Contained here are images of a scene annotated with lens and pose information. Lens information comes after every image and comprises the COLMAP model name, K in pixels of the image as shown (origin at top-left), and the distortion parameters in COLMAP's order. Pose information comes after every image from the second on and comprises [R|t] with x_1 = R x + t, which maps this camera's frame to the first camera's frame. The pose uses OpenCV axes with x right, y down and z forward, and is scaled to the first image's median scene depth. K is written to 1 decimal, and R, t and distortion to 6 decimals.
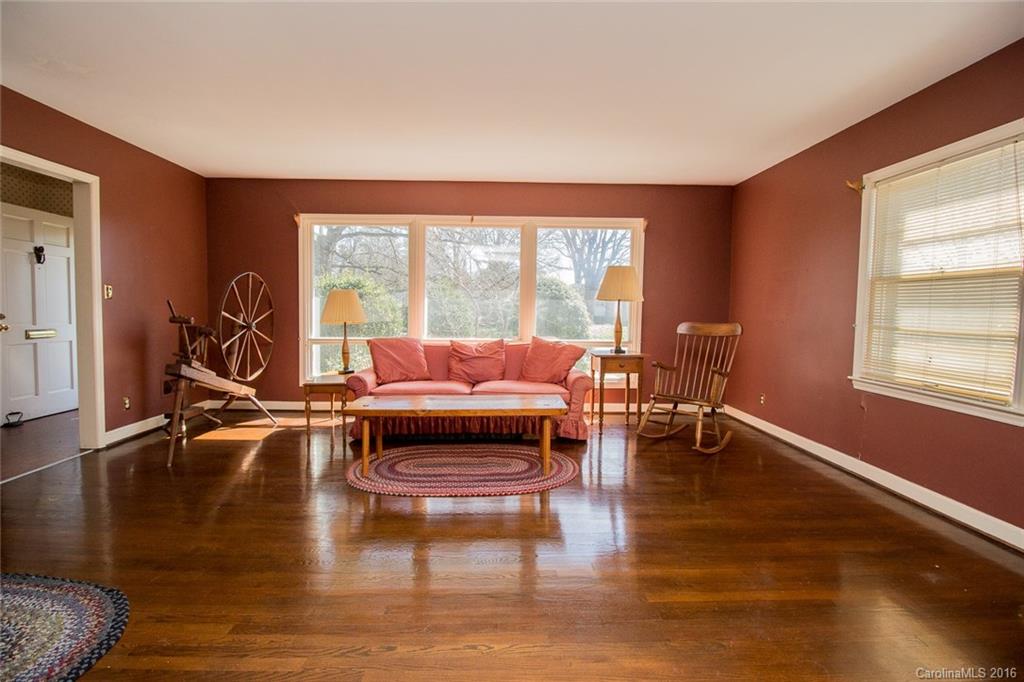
lens RADIAL K [[477.8, 0, 510.4], [0, 477.8, 337.3], [0, 0, 1]] dist [-0.001123, -0.011825]
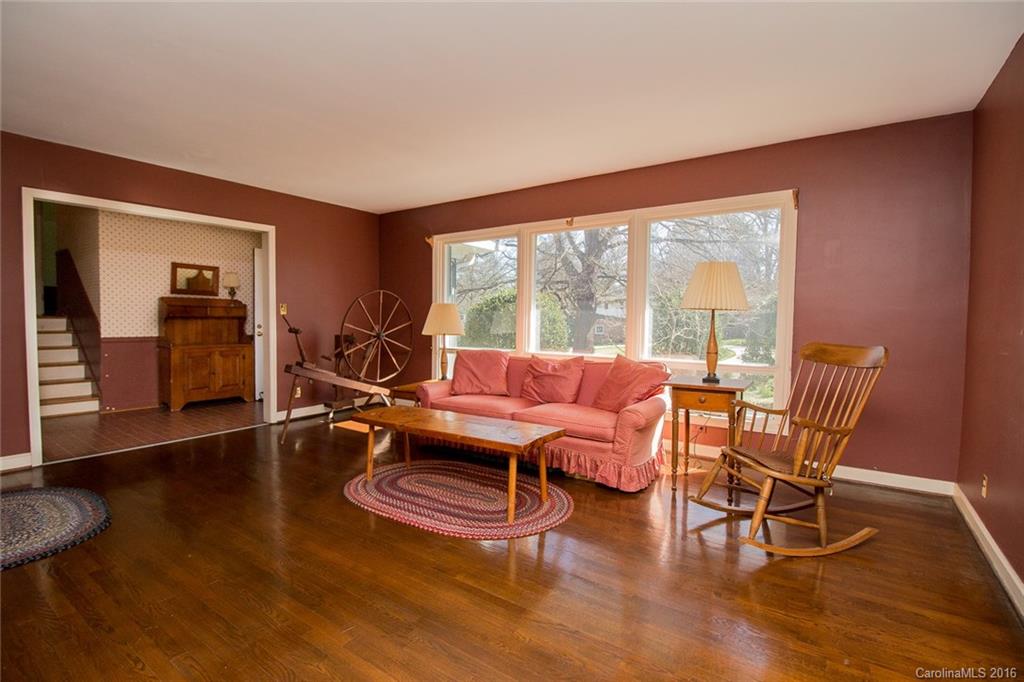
lens RADIAL K [[477.8, 0, 512.4], [0, 477.8, 338.8], [0, 0, 1]] dist [-0.001123, -0.011825]
pose [[0.802682, 0.021736, -0.596011, 0.472972], [-0.031187, 0.999498, -0.005551, -0.022310], [0.595591, 0.023043, 0.802957, 0.273485]]
